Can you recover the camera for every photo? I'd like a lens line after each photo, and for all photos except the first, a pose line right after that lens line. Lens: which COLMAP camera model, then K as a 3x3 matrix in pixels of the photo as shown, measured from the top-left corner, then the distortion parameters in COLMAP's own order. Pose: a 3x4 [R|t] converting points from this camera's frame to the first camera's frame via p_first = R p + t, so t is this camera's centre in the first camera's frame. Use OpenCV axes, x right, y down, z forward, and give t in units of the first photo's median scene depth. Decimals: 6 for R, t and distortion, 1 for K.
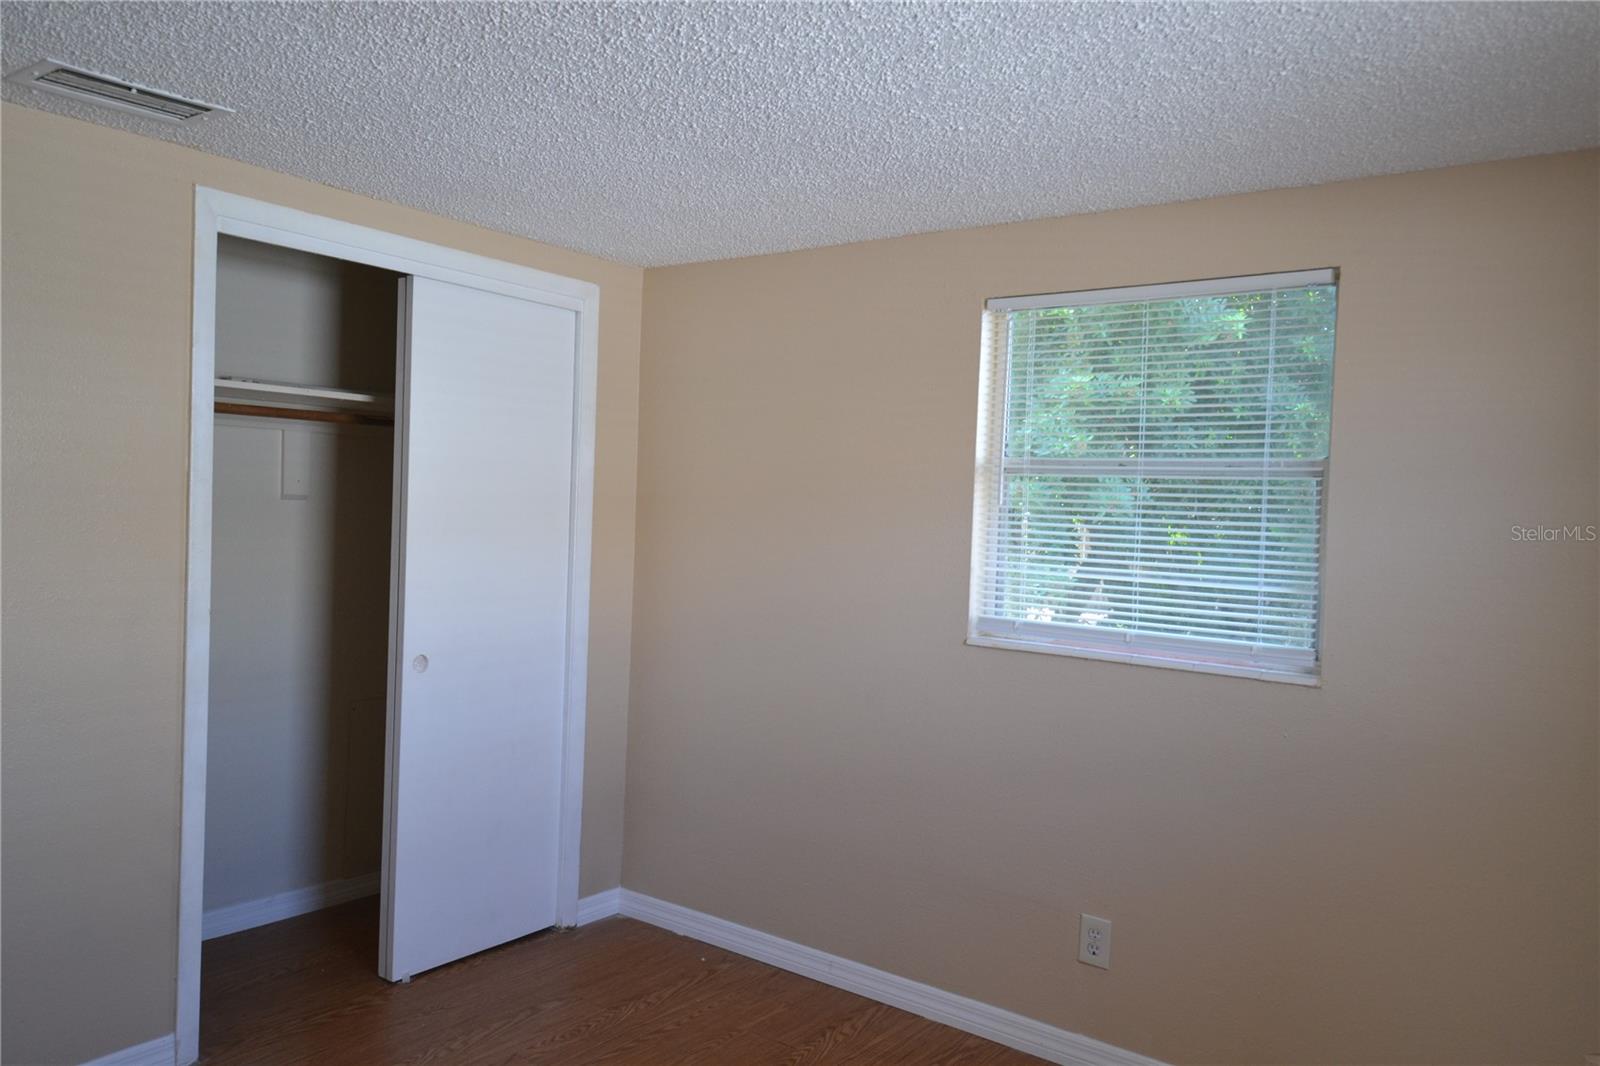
lens RADIAL K [[1159.2, 0, 799.4], [0, 1159.2, 533.0], [0, 0, 1]] dist [0.055448, -0.058731]
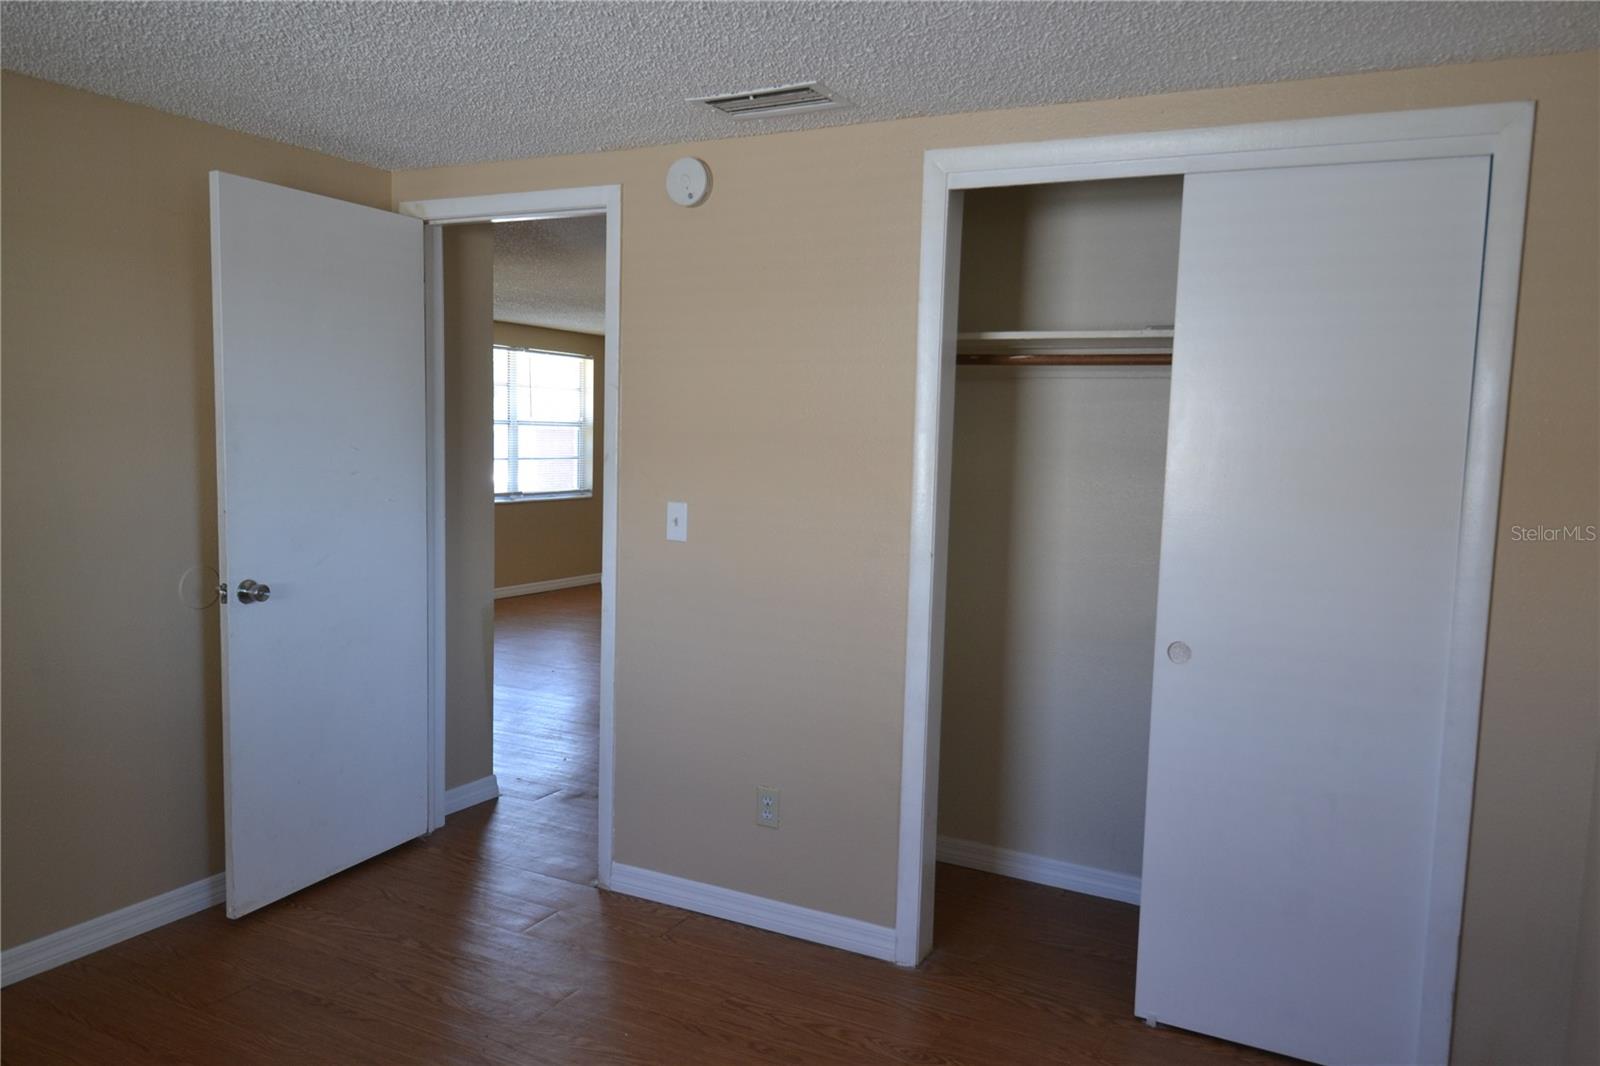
lens RADIAL K [[1159.2, 0, 801.0], [0, 1159.2, 533.8], [0, 0, 1]] dist [0.055448, -0.058731]
pose [[0.155496, 0.065611, -0.985655, 0.516412], [-0.048144, 0.997109, 0.058779, -0.008319], [0.986663, 0.038314, 0.158205, 0.722065]]
